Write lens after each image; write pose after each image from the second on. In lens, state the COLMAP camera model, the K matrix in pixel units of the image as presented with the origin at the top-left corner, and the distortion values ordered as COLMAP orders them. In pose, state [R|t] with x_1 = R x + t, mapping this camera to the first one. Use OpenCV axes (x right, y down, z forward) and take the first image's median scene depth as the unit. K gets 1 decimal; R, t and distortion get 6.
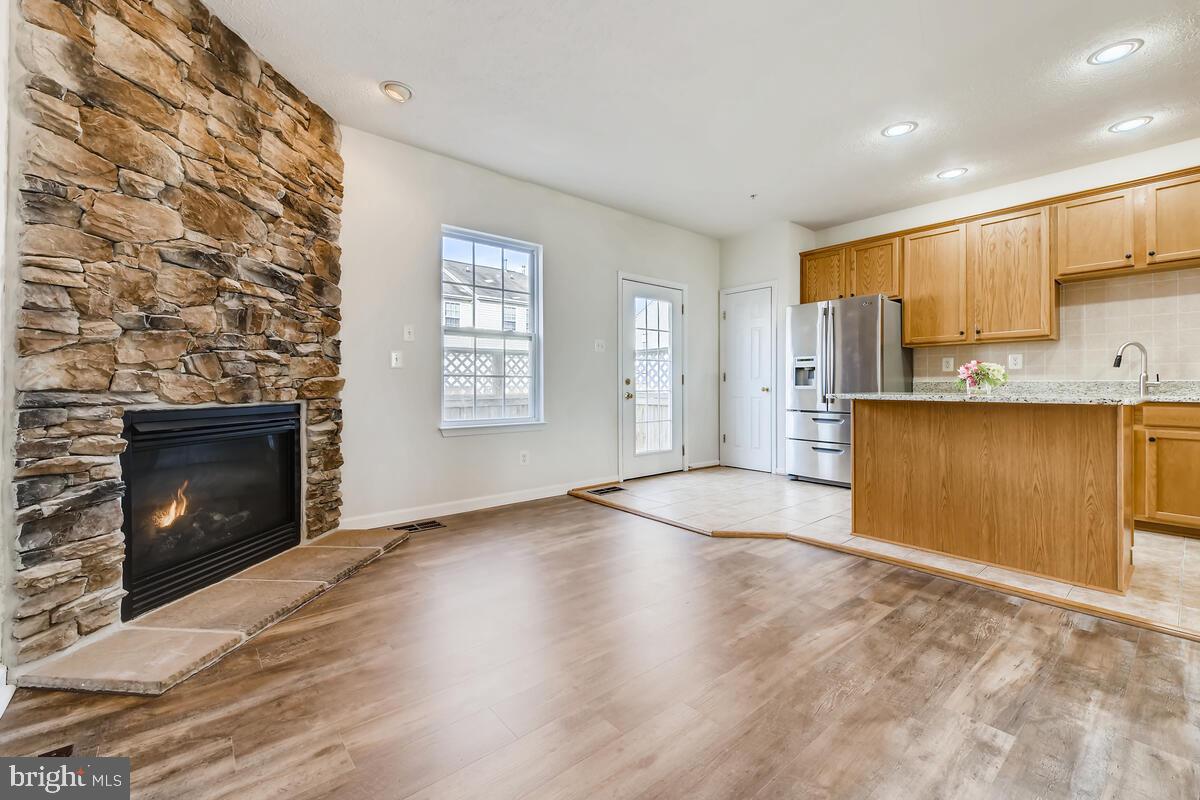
lens RADIAL K [[502.1, 0, 607.9], [0, 502.1, 383.9], [0, 0, 1]] dist [0.001246, 0.000070]
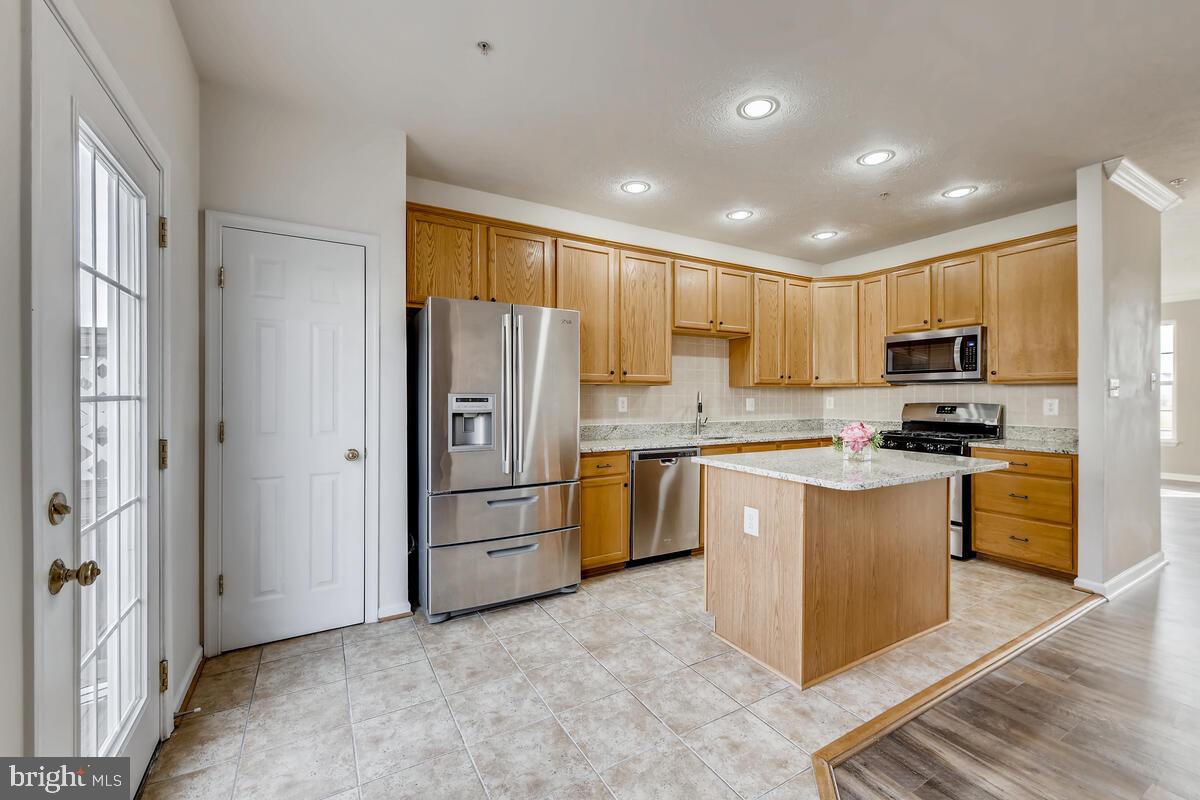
lens RADIAL K [[490.9, 0, 610.1], [0, 490.9, 395.5], [0, 0, 1]] dist [0.015201, -0.006135]
pose [[0.163346, 0.001389, 0.986568, -0.218191], [-0.006254, 0.999980, -0.000373, -0.092282], [-0.986549, -0.006109, 0.163351, 1.311800]]
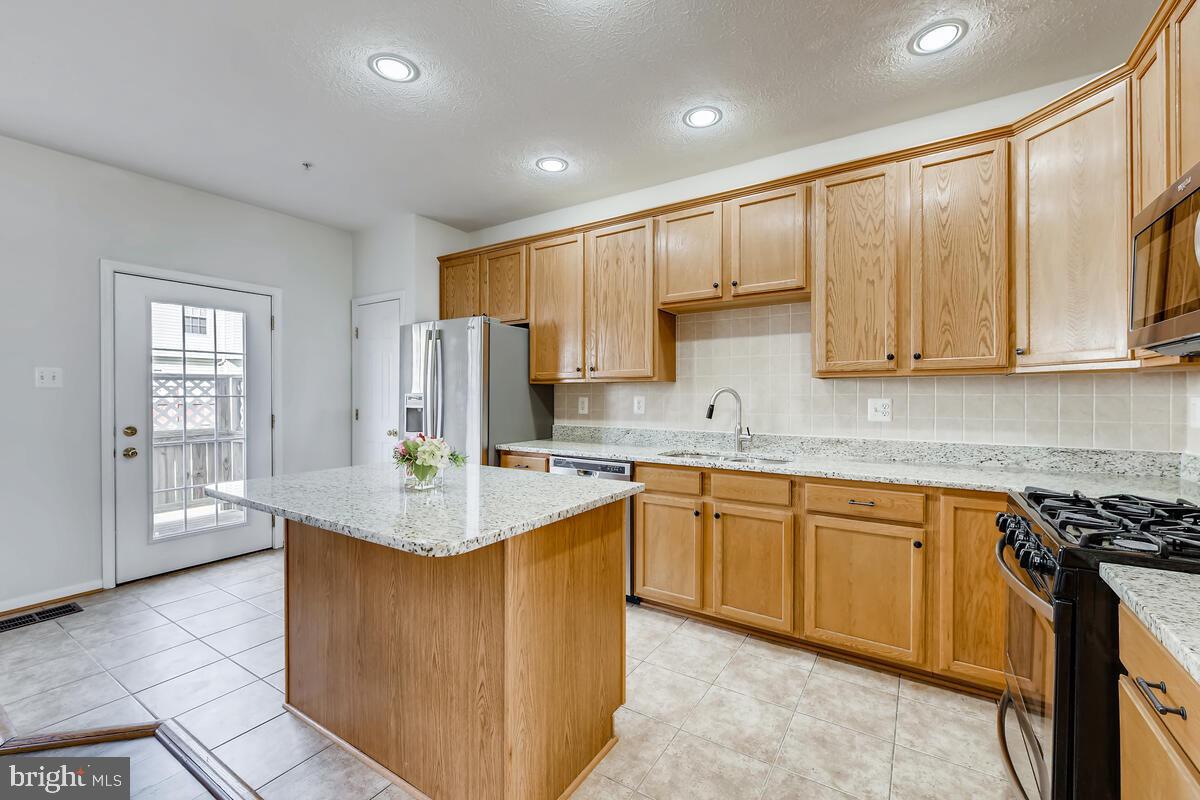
lens RADIAL K [[492.9, 0, 621.8], [0, 492.9, 395.6], [0, 0, 1]] dist [0.000234, -0.000152]
pose [[0.952029, -0.001537, 0.306004, 0.803310], [-0.000554, 0.999977, 0.006746, -0.098504], [-0.306007, -0.006592, 0.952006, 0.347561]]
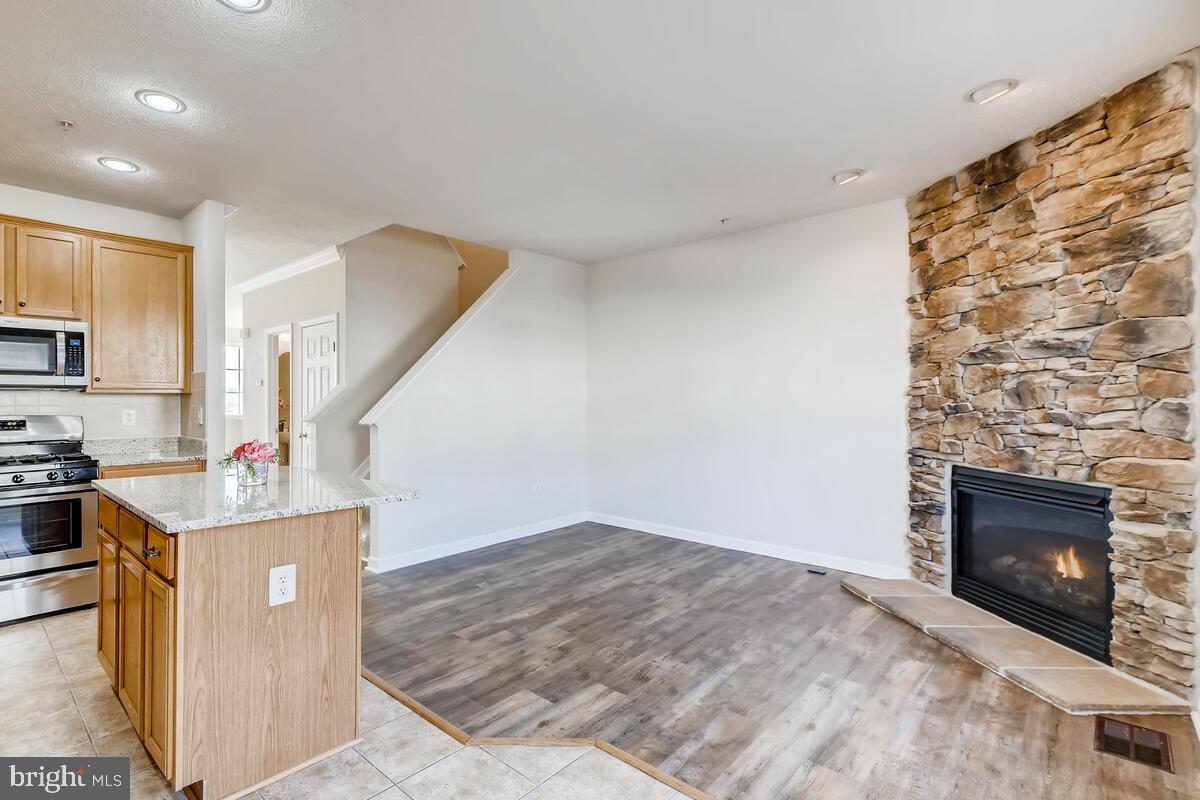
lens RADIAL K [[566.8, 0, 515.4], [0, 566.8, 399.2], [0, 0, 1]] dist [0.001206, -0.000556]
pose [[-0.997155, 0.000827, -0.075378, 0.408631], [0.001645, 0.999940, -0.010802, -0.098625], [0.075364, -0.010895, -0.997097, 1.914440]]
